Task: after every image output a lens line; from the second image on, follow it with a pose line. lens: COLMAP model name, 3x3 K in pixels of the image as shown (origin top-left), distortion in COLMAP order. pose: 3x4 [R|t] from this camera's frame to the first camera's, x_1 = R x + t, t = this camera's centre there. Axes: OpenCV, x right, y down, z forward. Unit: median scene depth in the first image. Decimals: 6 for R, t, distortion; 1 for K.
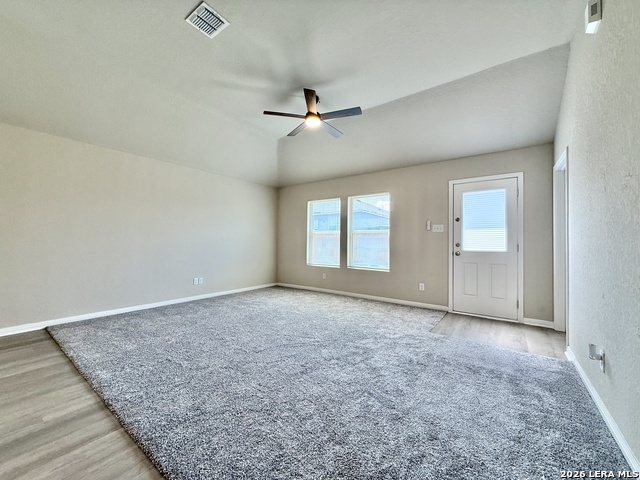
lens RADIAL K [[256.2, 0, 319.4], [0, 256.2, 240.4], [0, 0, 1]] dist [0.001523, -0.000290]
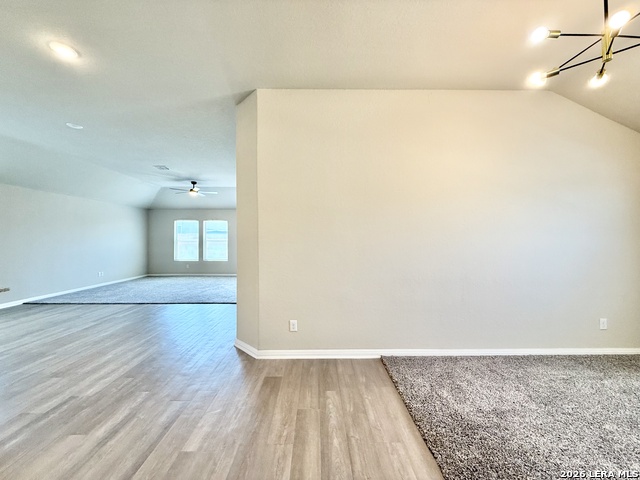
lens RADIAL K [[256.2, 0, 315.9], [0, 256.2, 238.5], [0, 0, 1]] dist [0.001523, -0.000290]
pose [[0.804310, -0.005378, 0.594186, -0.480212], [0.003604, 0.999985, 0.004172, -0.075377], [-0.594199, -0.001214, 0.804317, -1.352828]]
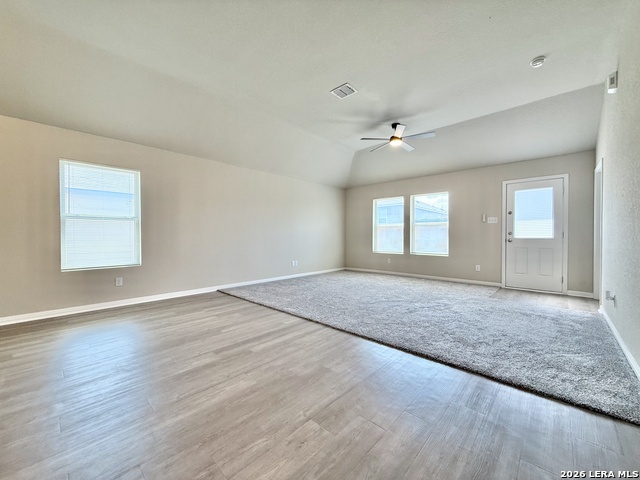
lens RADIAL K [[256.2, 0, 319.9], [0, 256.2, 240.0], [0, 0, 1]] dist [0.001523, -0.000290]
pose [[0.993138, -0.006996, -0.116740, -0.261492], [0.009699, 0.999698, 0.022601, 0.014368], [0.116547, -0.023578, 0.992905, -0.386675]]
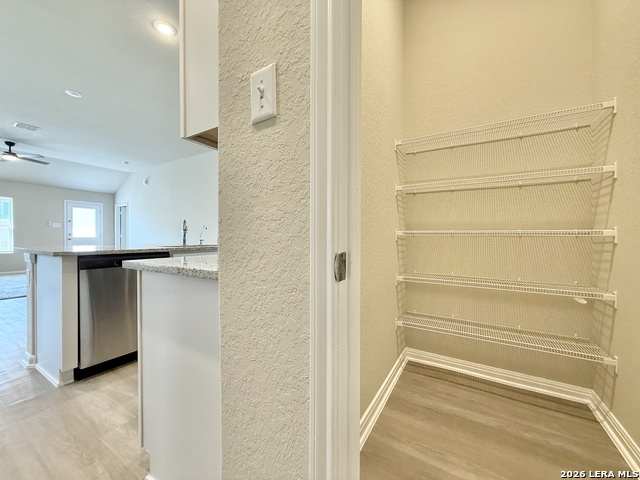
lens RADIAL K [[256.2, 0, 316.3], [0, 256.2, 240.3], [0, 0, 1]] dist [0.001523, -0.000290]
pose [[-0.094761, -0.019745, 0.995304, -1.738614], [-0.029265, 0.999426, 0.017040, -0.030744], [-0.995070, -0.027513, -0.095284, -0.728767]]
